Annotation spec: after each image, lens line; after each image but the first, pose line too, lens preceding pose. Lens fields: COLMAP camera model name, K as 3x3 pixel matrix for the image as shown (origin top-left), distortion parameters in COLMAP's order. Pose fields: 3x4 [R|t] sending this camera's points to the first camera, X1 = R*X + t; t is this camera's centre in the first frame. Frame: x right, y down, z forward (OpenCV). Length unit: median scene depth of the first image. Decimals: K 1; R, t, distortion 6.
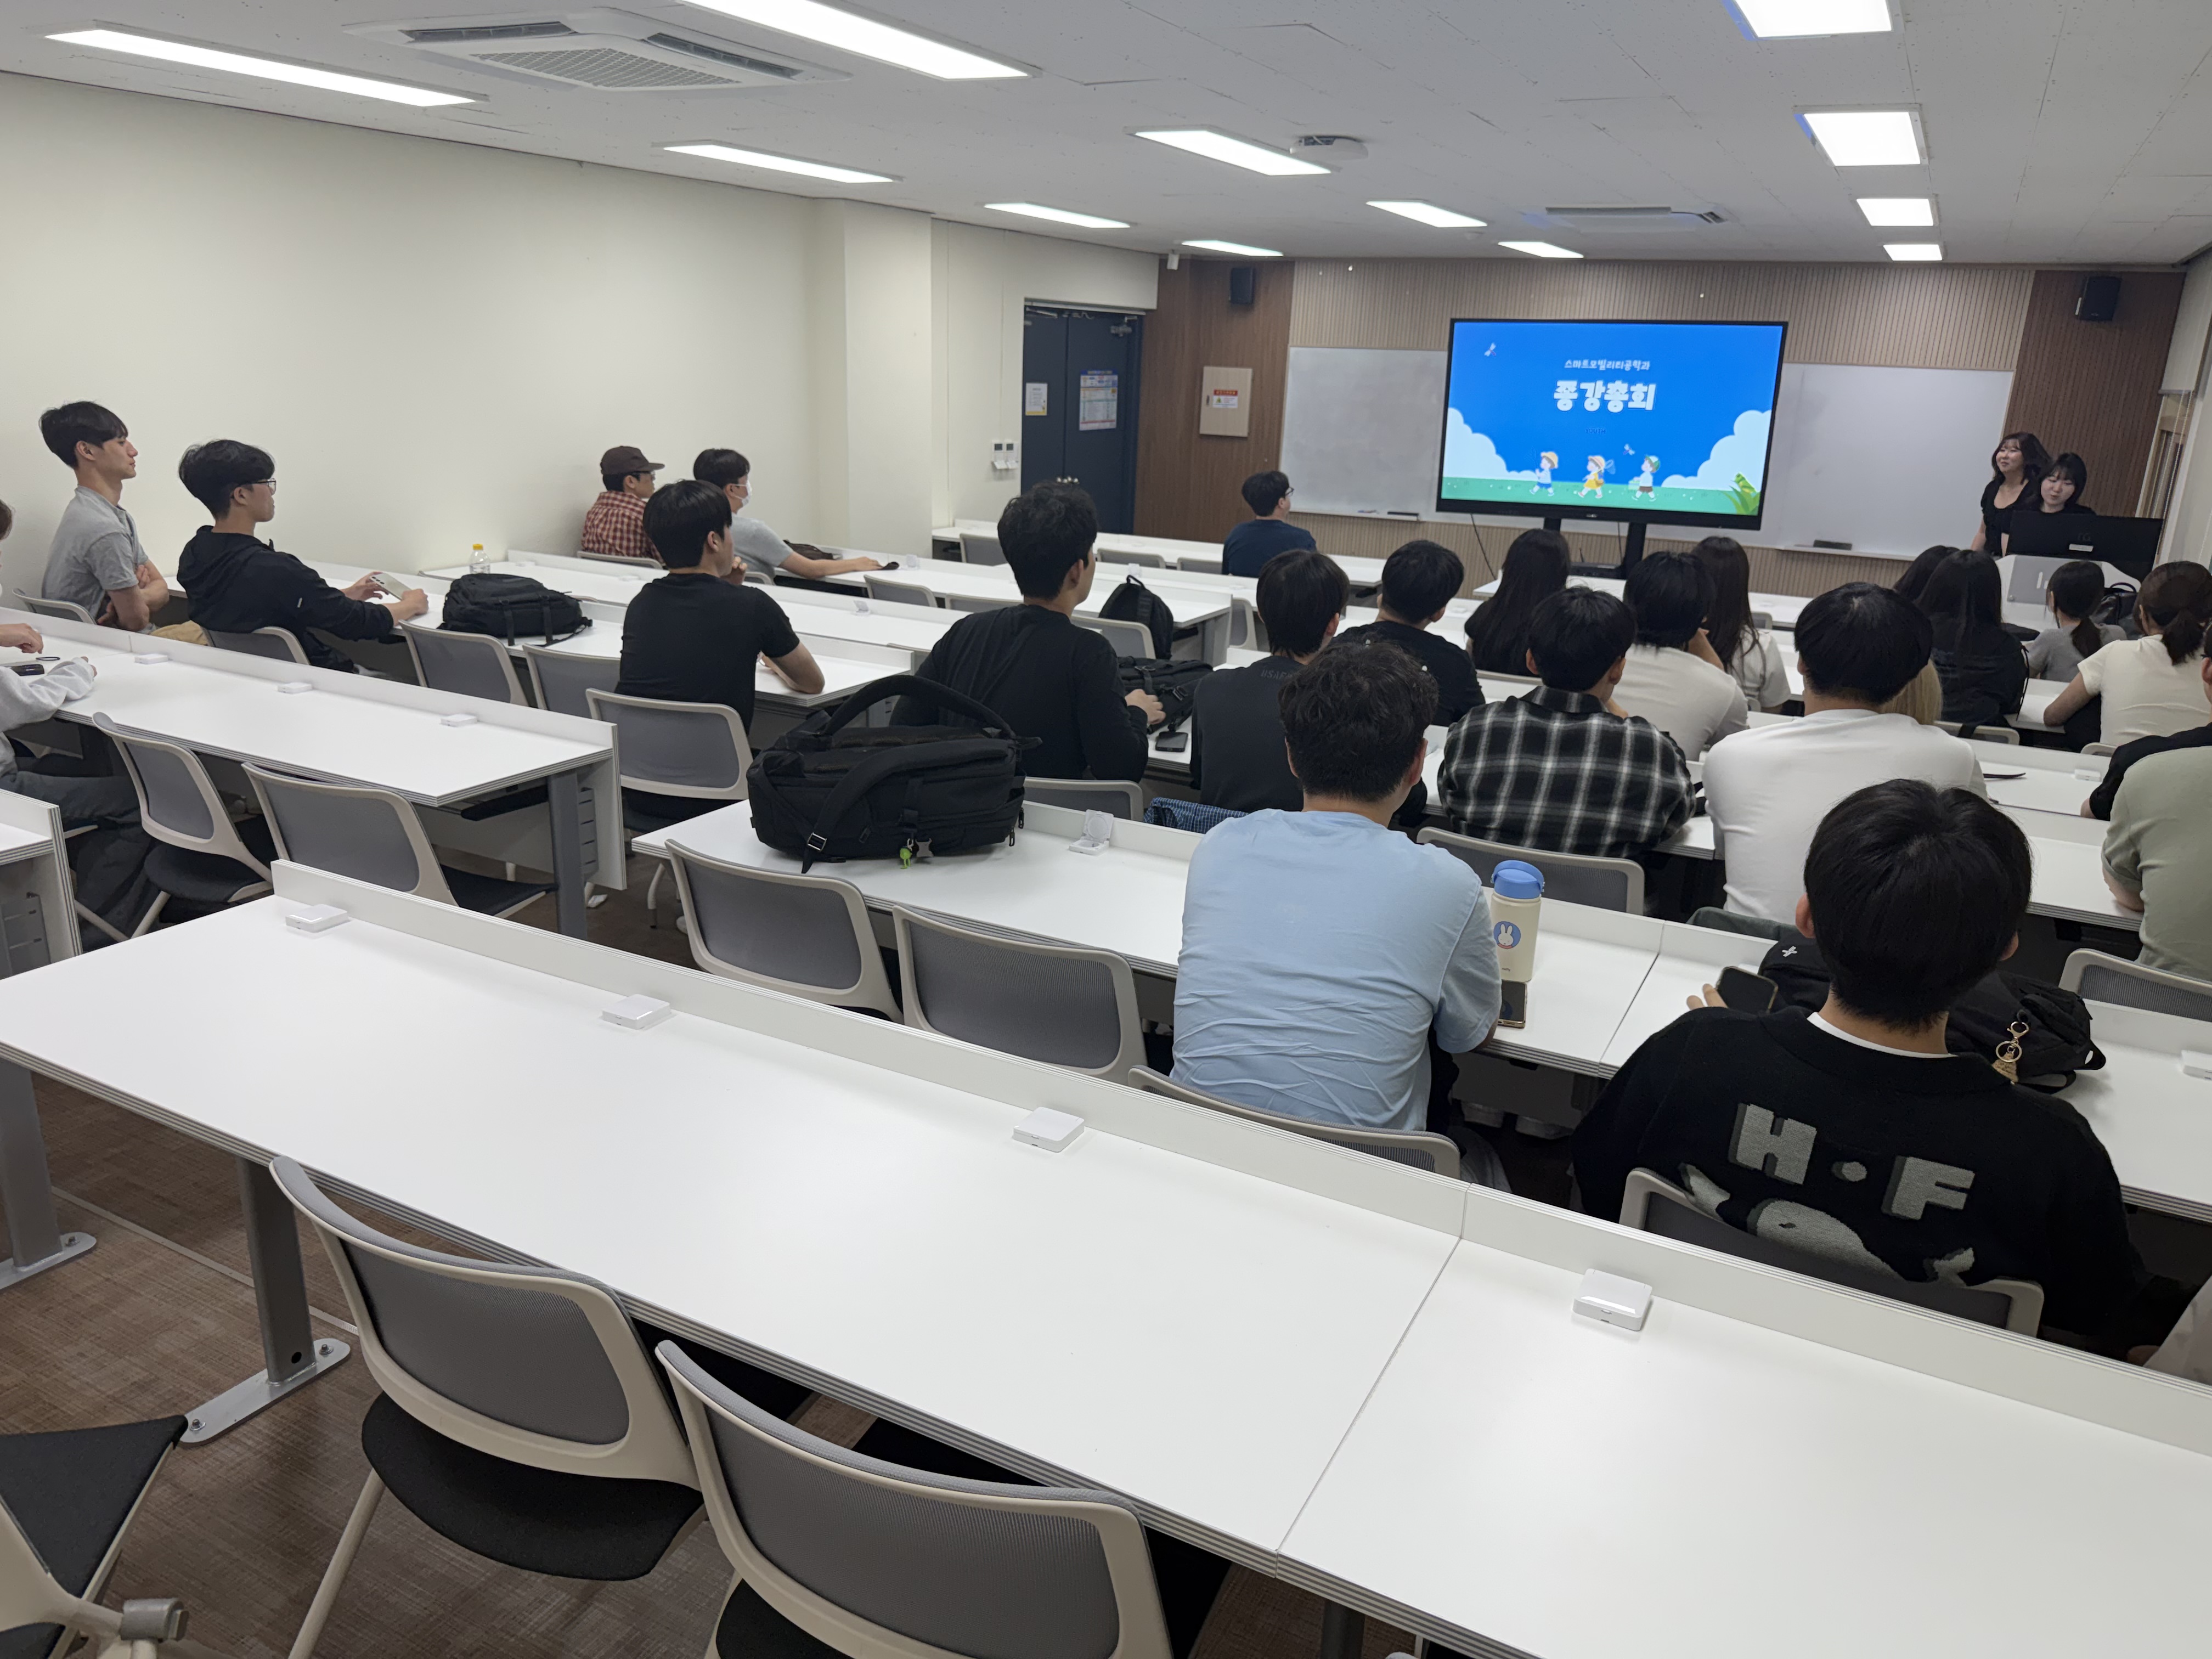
lens RADIAL K [[1562.4, 0, 1111.6], [0, 1562.4, 824.9], [0, 0, 1]] dist [0.187531, -0.369208]
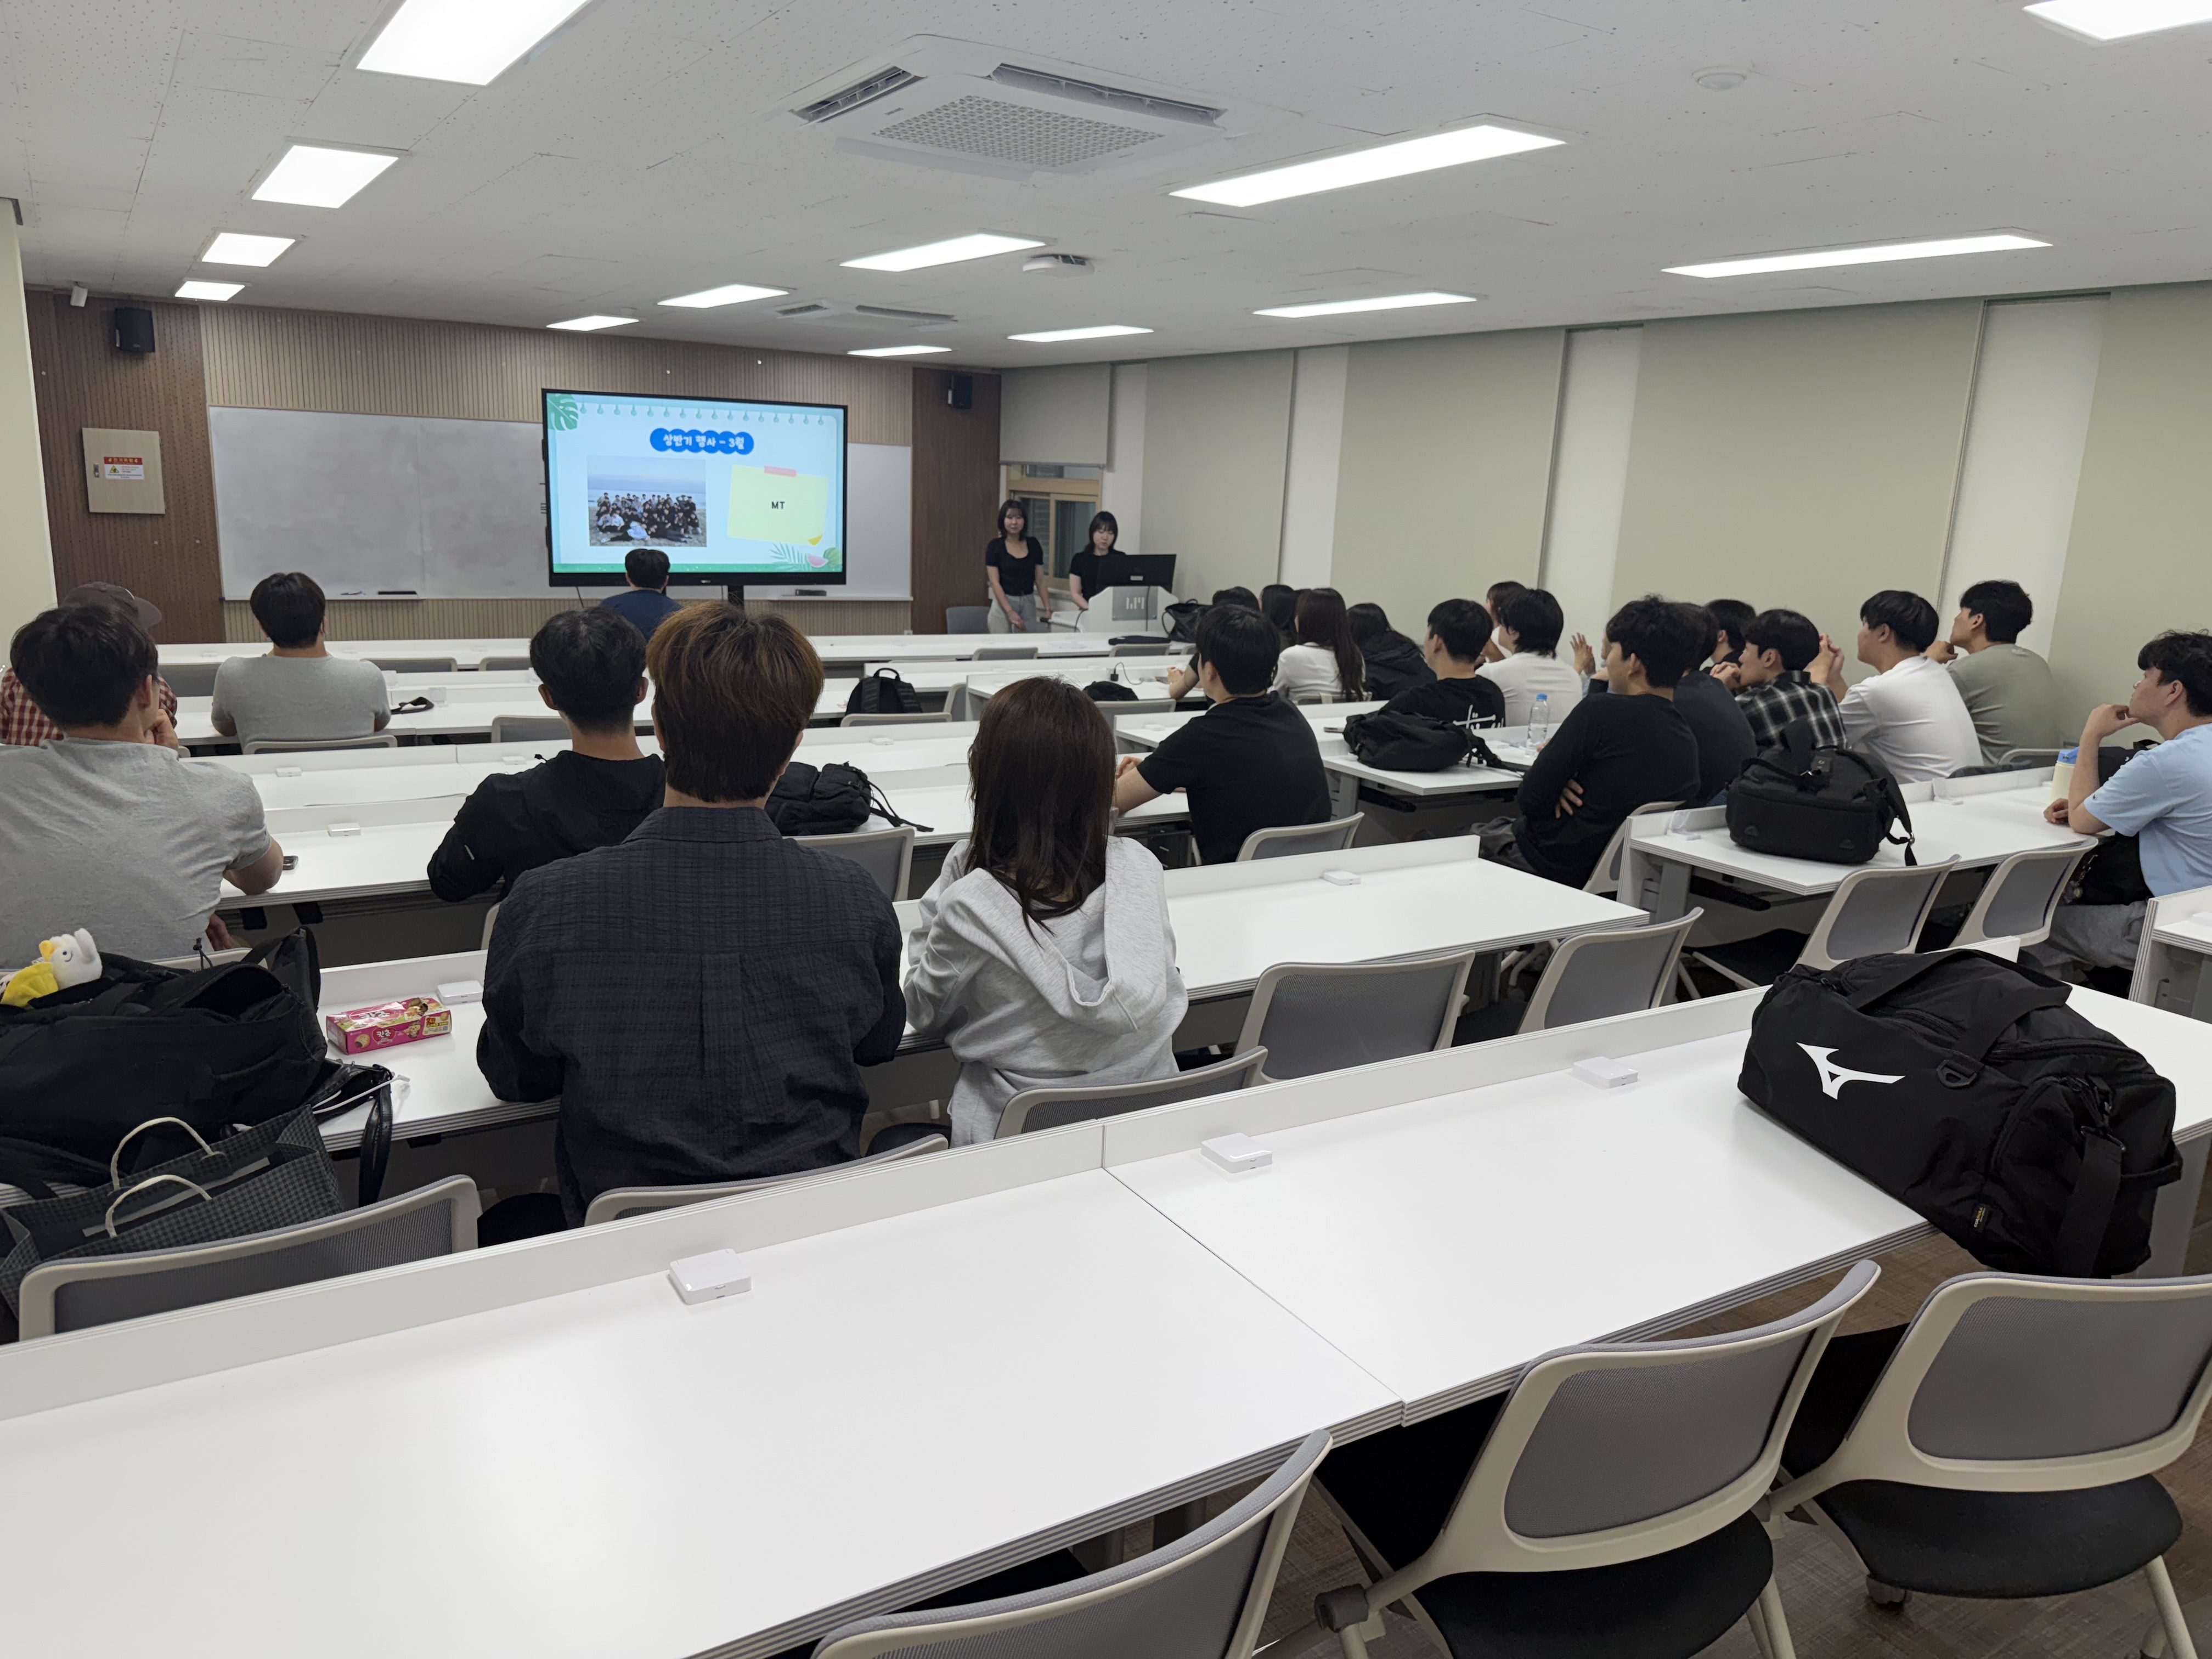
lens RADIAL K [[1552.3, 0, 1101.3], [0, 1552.3, 873.0], [0, 0, 1]] dist [-0.023884, 0.000868]
pose [[0.507217, -0.225436, 0.831811, -0.474380], [0.214461, 0.967836, 0.131528, -0.084815], [-0.834708, 0.111677, 0.539251, 0.239899]]
